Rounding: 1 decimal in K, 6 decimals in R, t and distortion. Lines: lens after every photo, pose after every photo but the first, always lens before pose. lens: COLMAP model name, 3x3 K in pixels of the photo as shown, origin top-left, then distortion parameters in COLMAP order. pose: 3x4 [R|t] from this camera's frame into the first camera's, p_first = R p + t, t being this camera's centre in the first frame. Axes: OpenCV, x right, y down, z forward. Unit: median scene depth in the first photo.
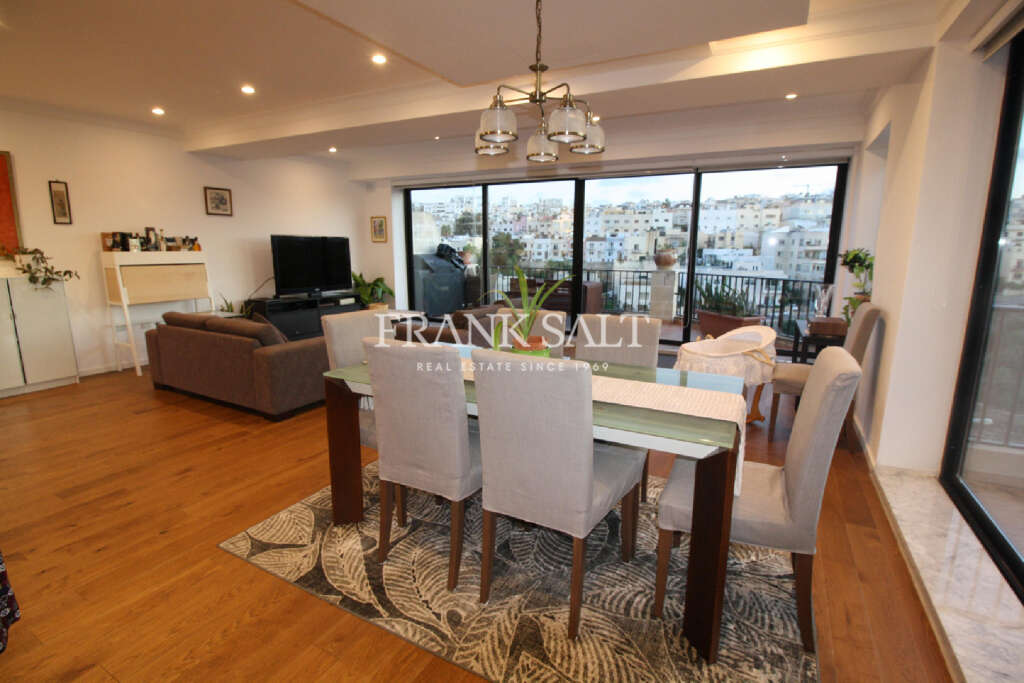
lens RADIAL K [[478.8, 0, 521.6], [0, 478.8, 336.5], [0, 0, 1]] dist [0.000889, -0.014273]
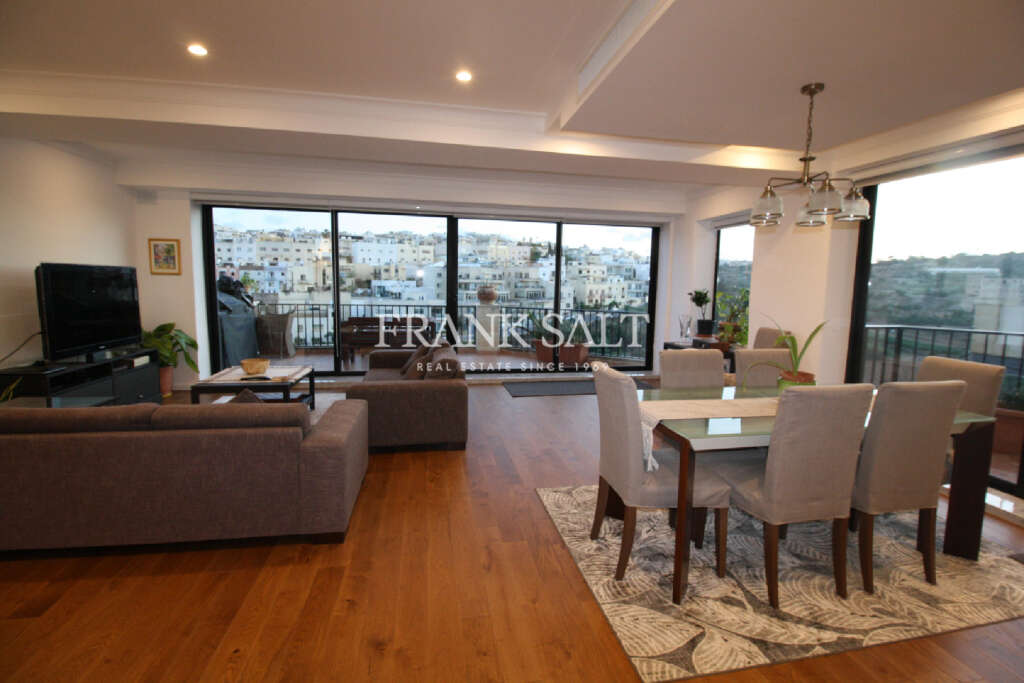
lens RADIAL K [[478.8, 0, 521.6], [0, 478.8, 336.5], [0, 0, 1]] dist [0.000889, -0.014273]
pose [[0.776107, -0.060939, 0.627650, -0.367480], [0.100117, 0.994603, -0.027231, -0.036316], [-0.622603, 0.083973, 0.778019, 0.139484]]
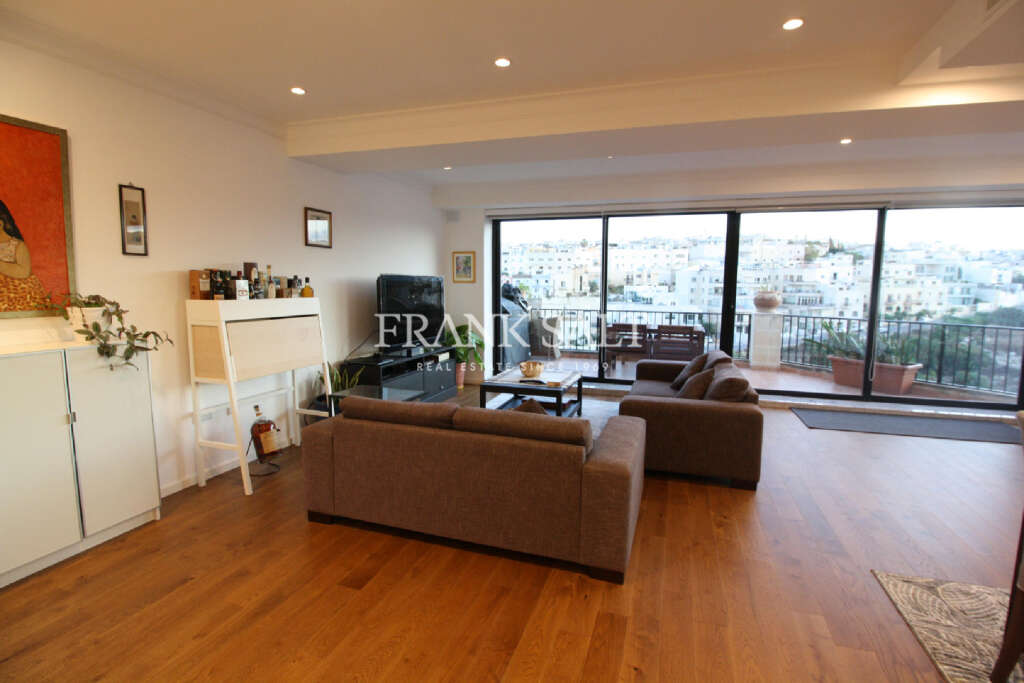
lens RADIAL K [[478.8, 0, 521.6], [0, 478.8, 336.5], [0, 0, 1]] dist [0.000889, -0.014273]
pose [[0.985178, -0.016837, 0.170708, -0.371848], [0.029485, 0.996981, -0.071828, -0.047269], [-0.168983, 0.075797, 0.982700, 0.202766]]
